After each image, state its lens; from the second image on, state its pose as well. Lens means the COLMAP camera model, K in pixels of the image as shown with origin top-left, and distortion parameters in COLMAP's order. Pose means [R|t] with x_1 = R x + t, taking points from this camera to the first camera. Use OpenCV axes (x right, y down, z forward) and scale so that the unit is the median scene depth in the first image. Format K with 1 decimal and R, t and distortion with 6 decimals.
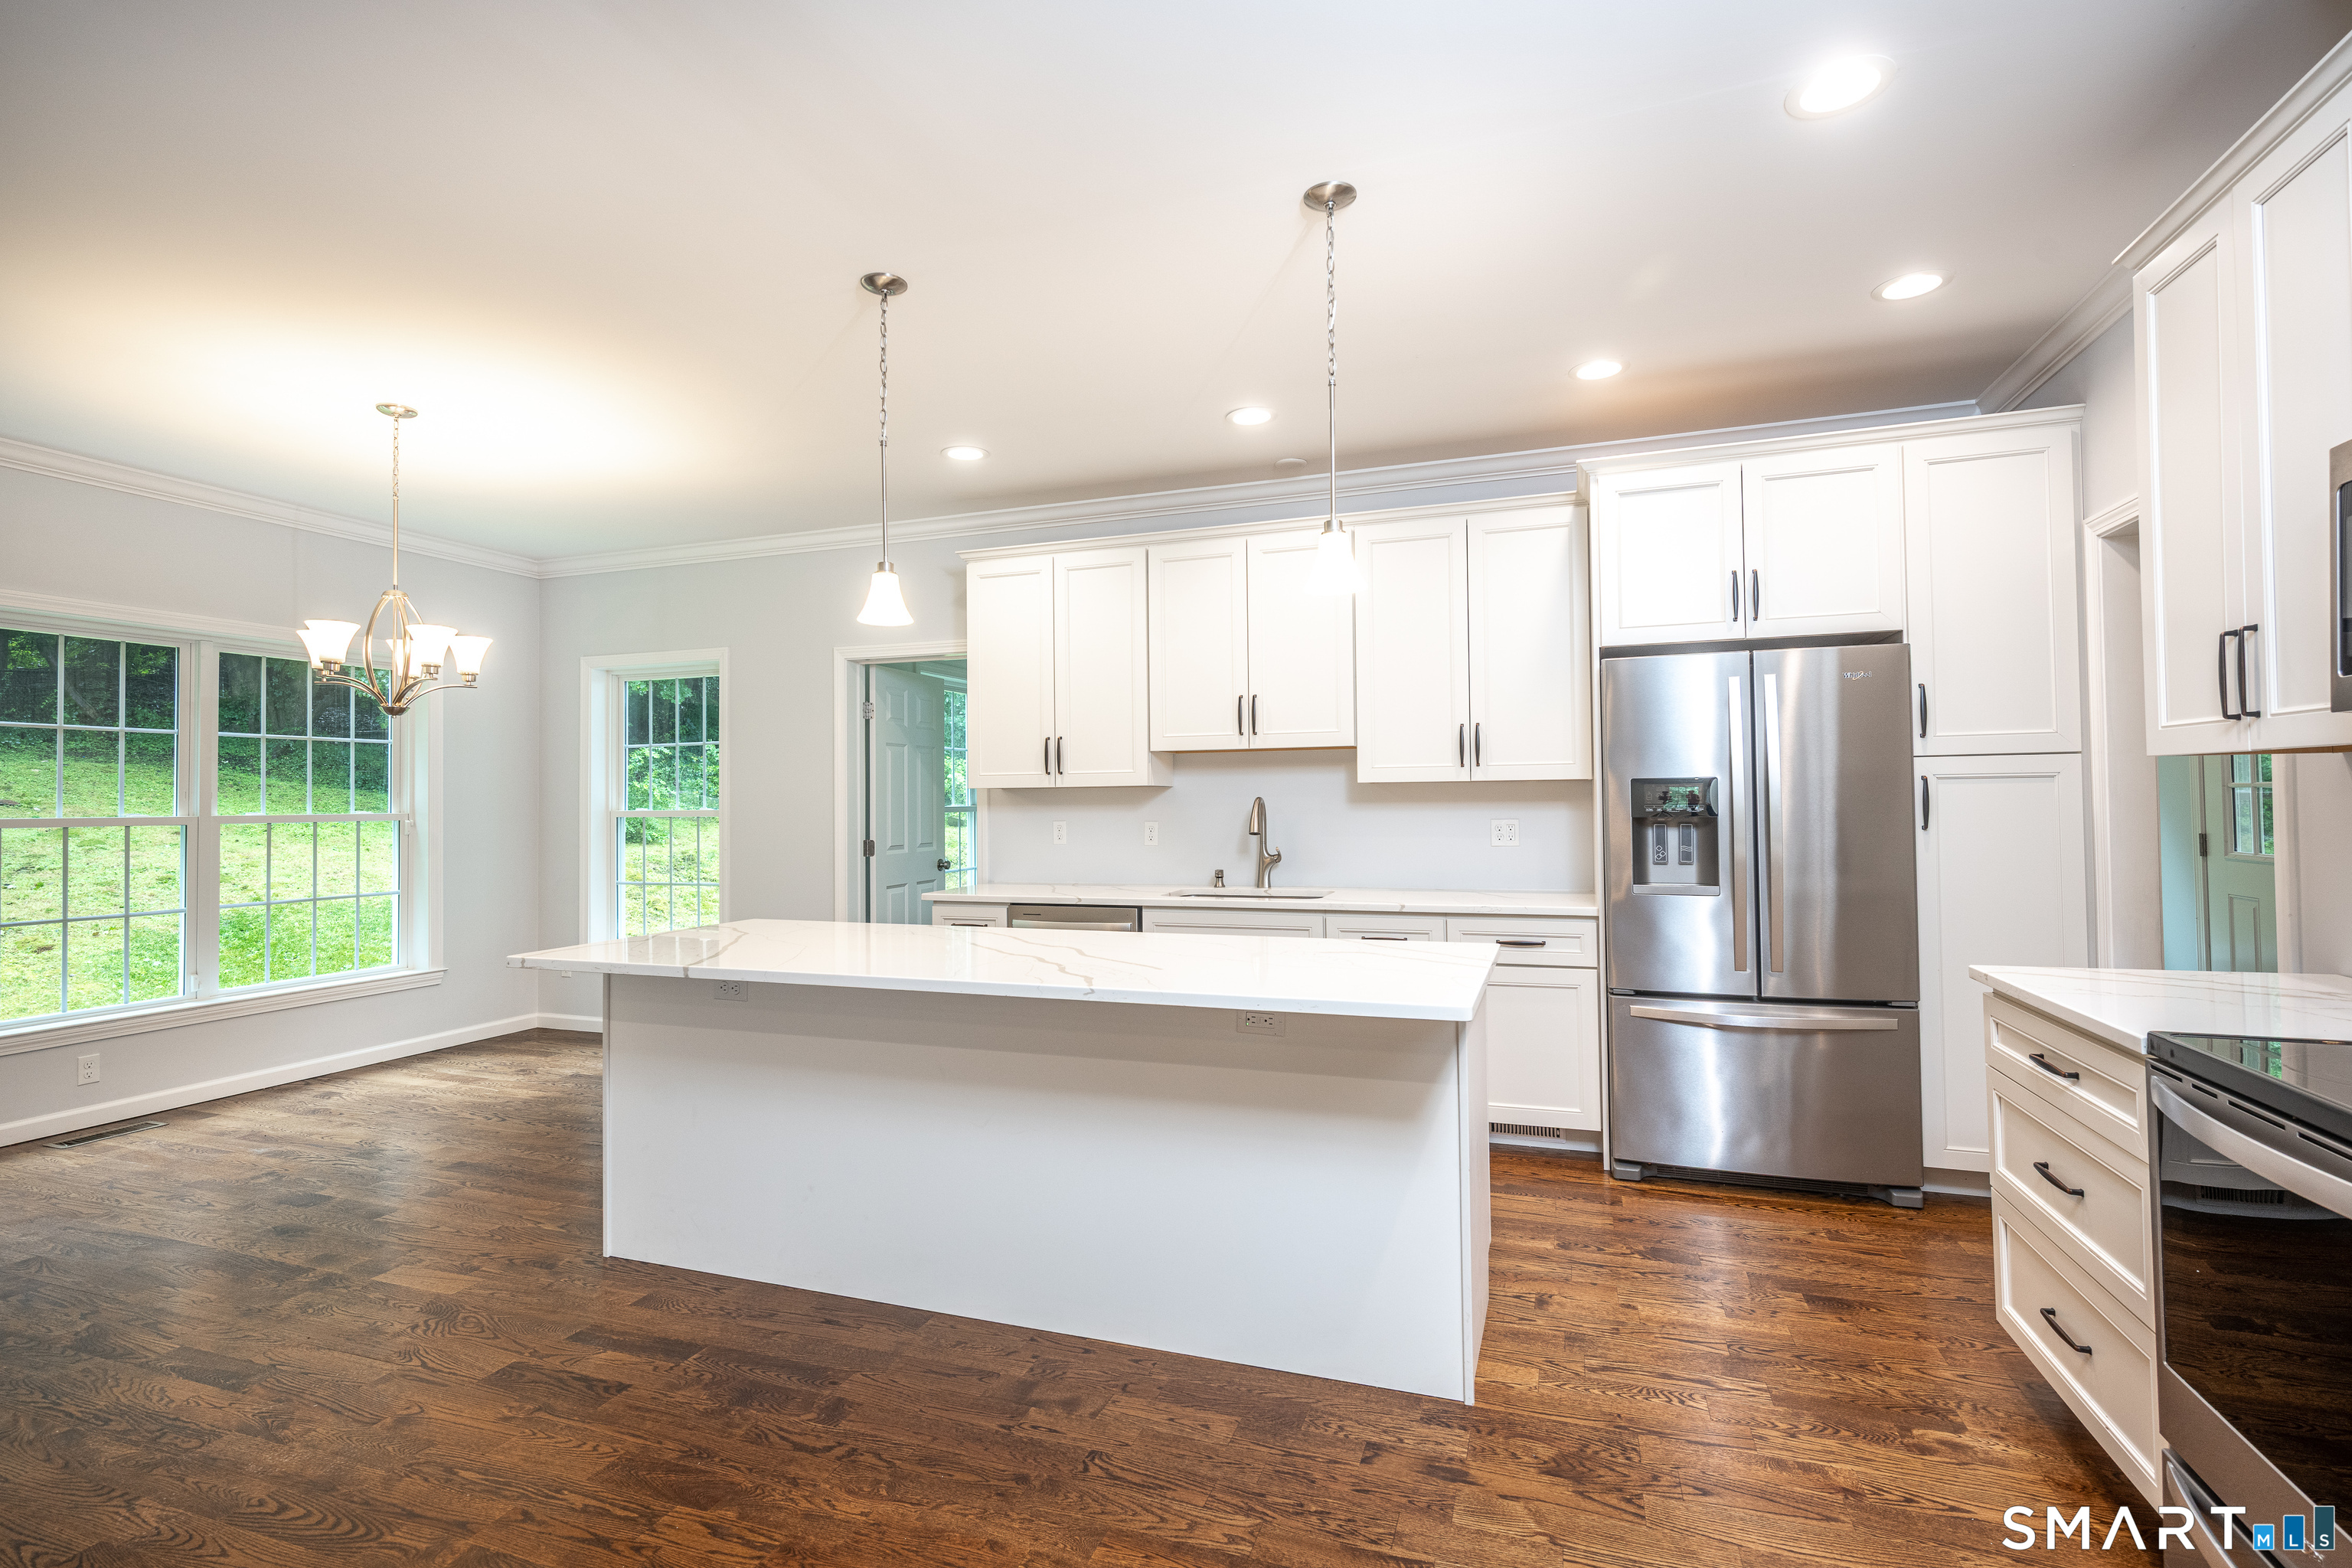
lens RADIAL K [[1088.5, 0, 1178.7], [0, 1088.5, 778.4], [0, 0, 1]] dist [-0.000227, 0.000603]
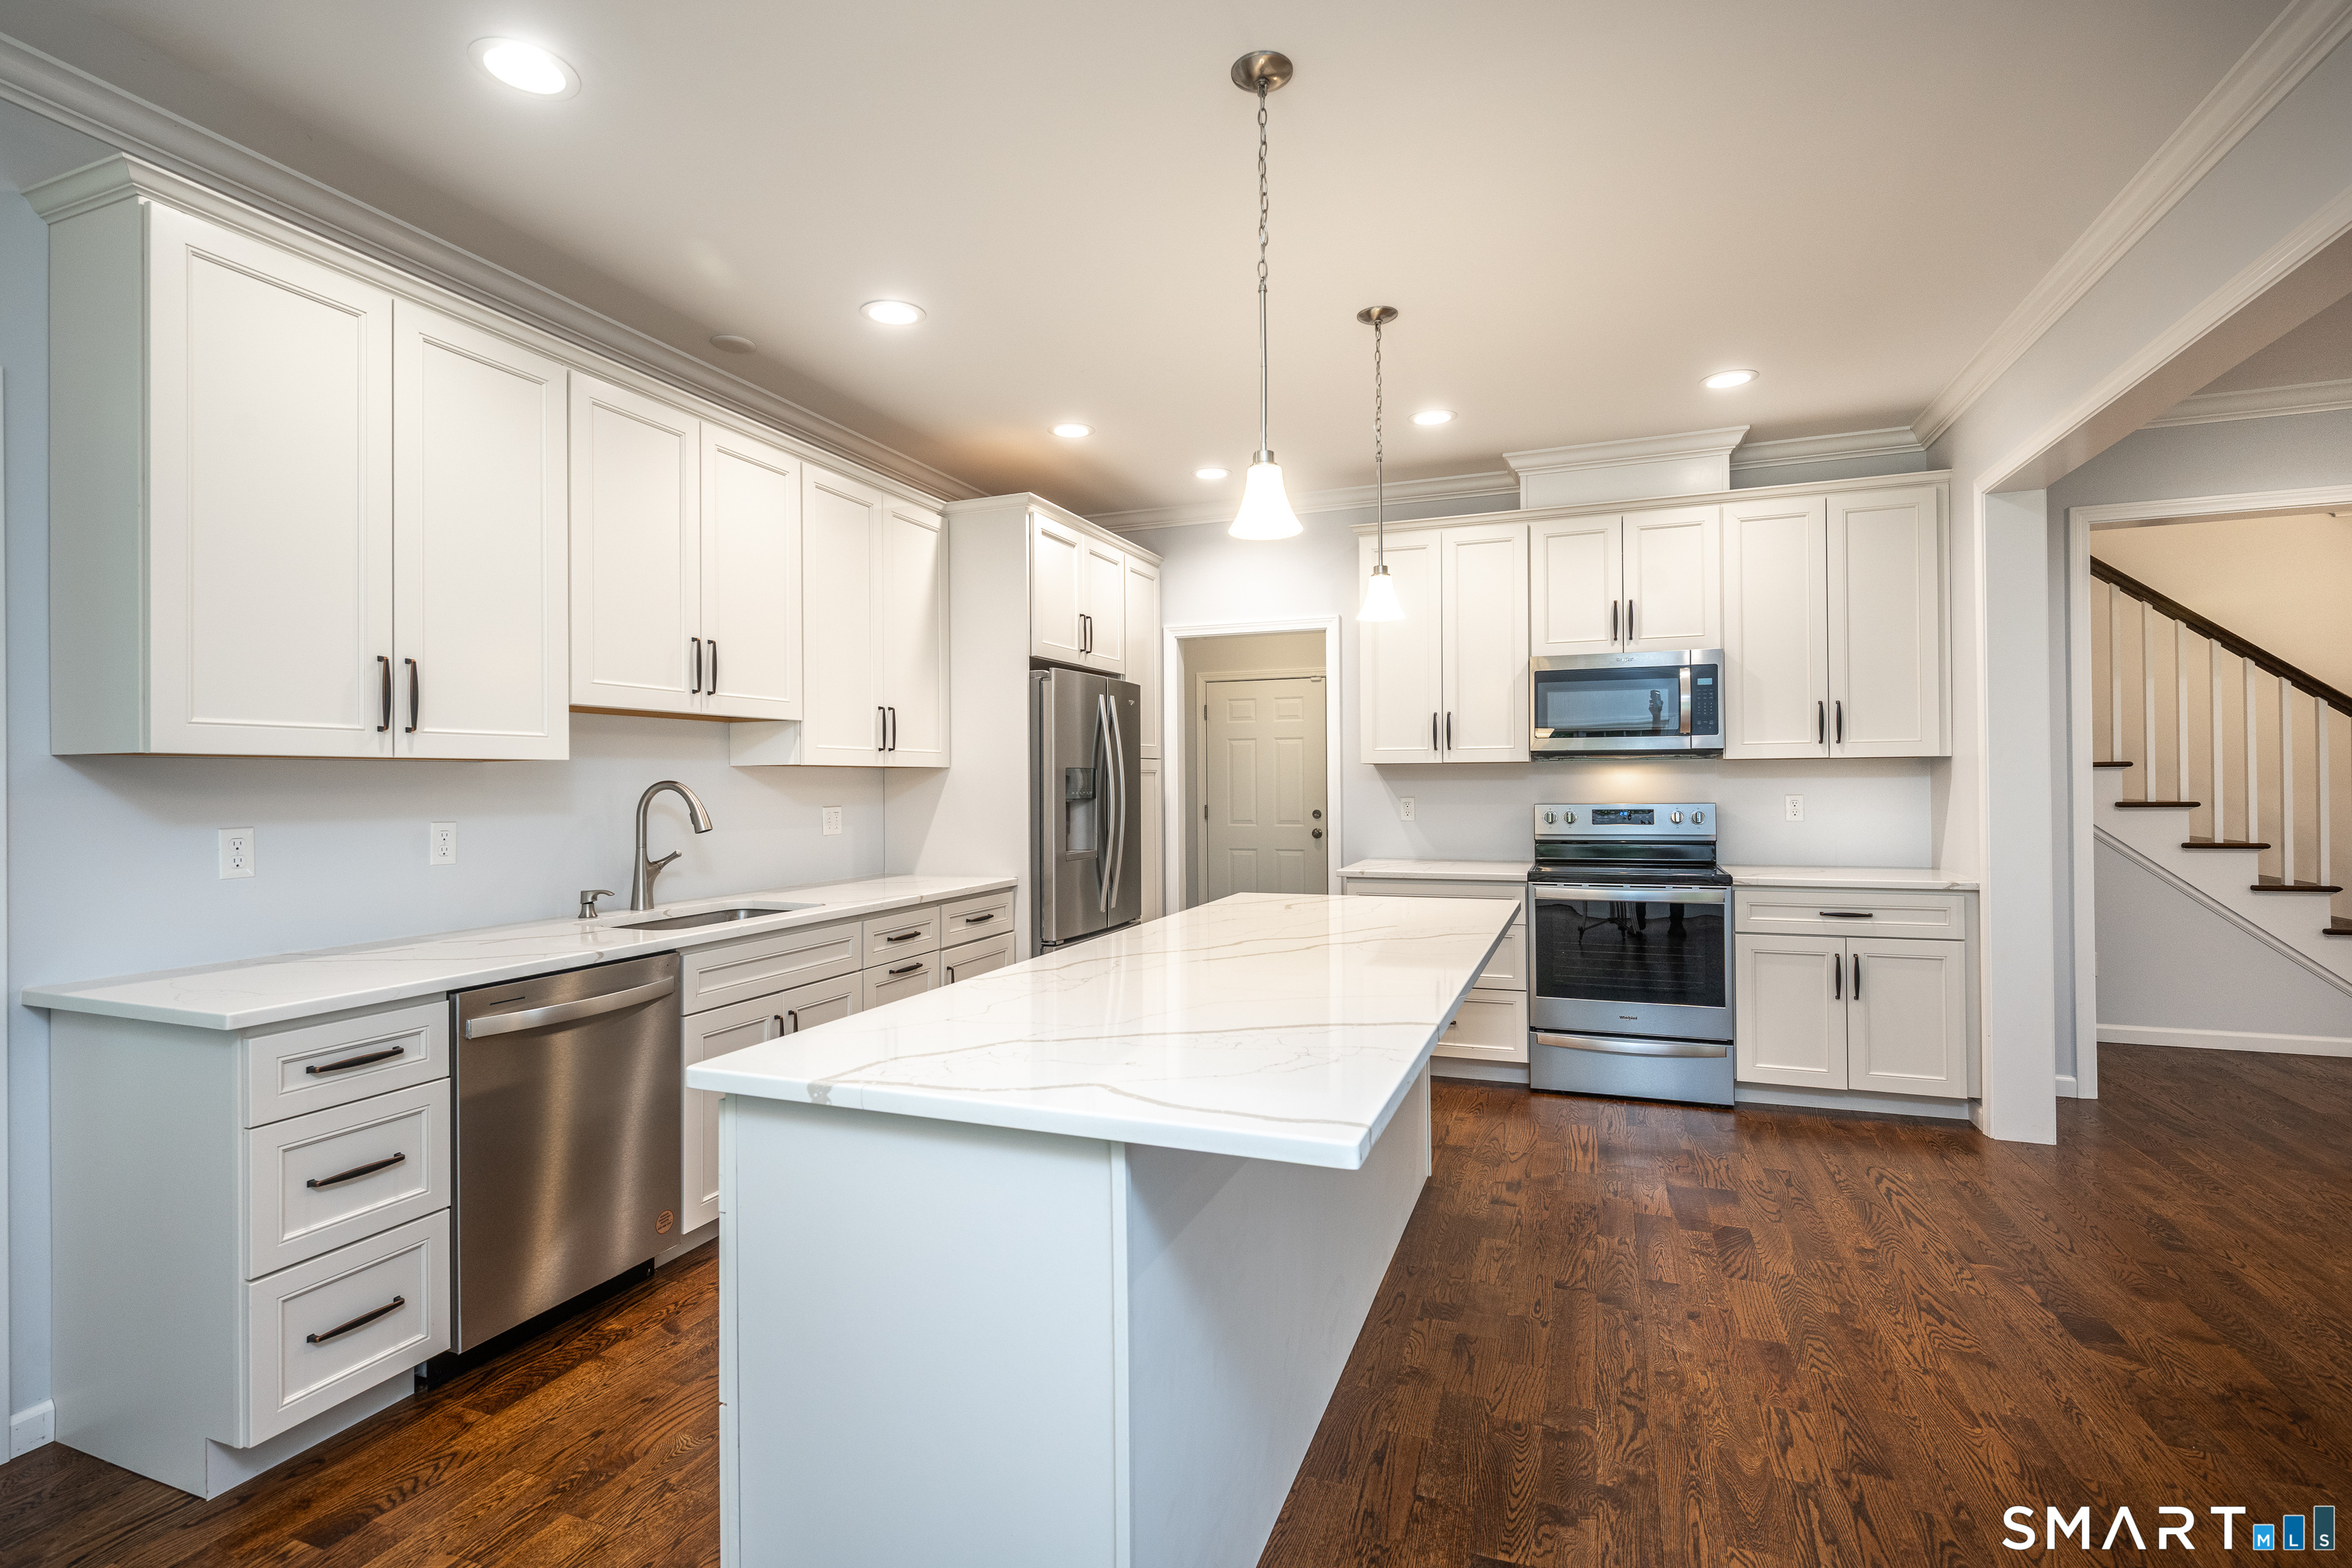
lens RADIAL K [[1088.5, 0, 1176.0], [0, 1088.5, 777.9], [0, 0, 1]] dist [-0.000227, 0.000603]
pose [[0.028616, 0.018281, 0.999423, -0.649876], [-0.008986, 0.999797, -0.018030, 0.025592], [-0.999550, -0.008465, 0.028774, 0.670784]]
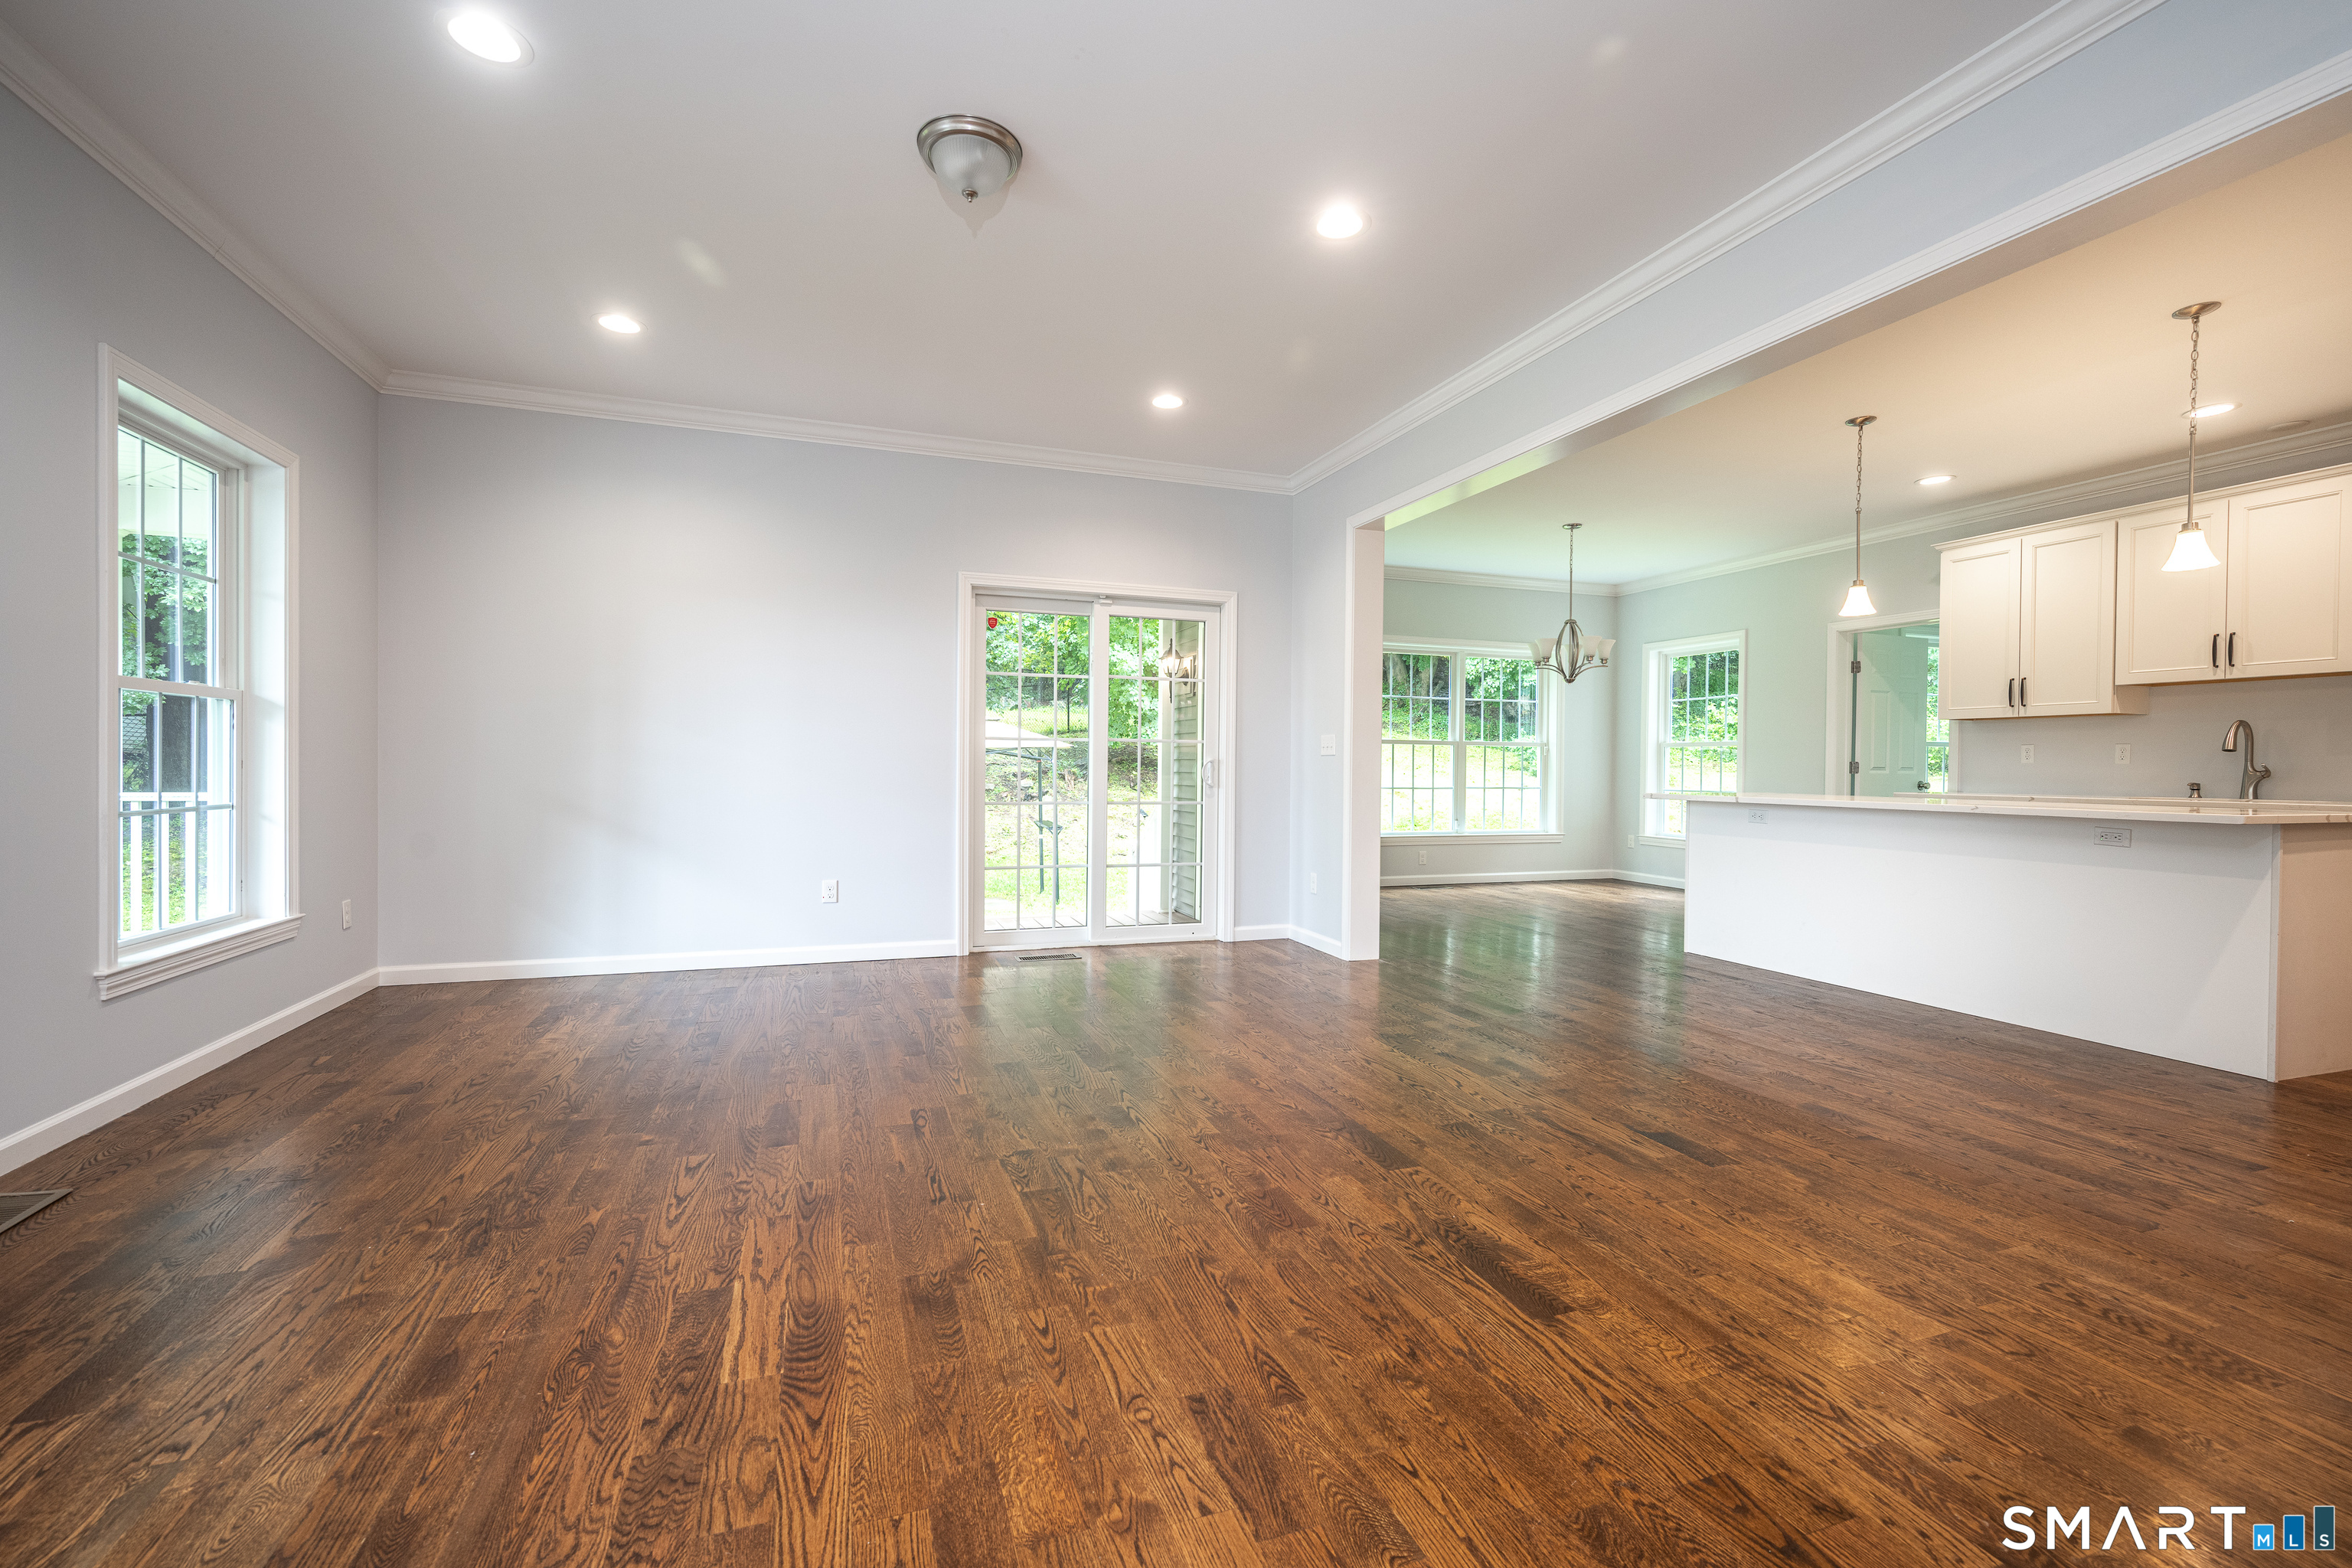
lens RADIAL K [[987.0, 0, 1181.1], [0, 987.0, 767.0], [0, 0, 1]] dist [0.000456, 0.000273]
pose [[0.630507, 0.019506, -0.775938, 0.184061], [-0.003260, 0.999742, 0.022483, 0.048206], [0.776176, -0.011647, 0.630408, -0.558451]]
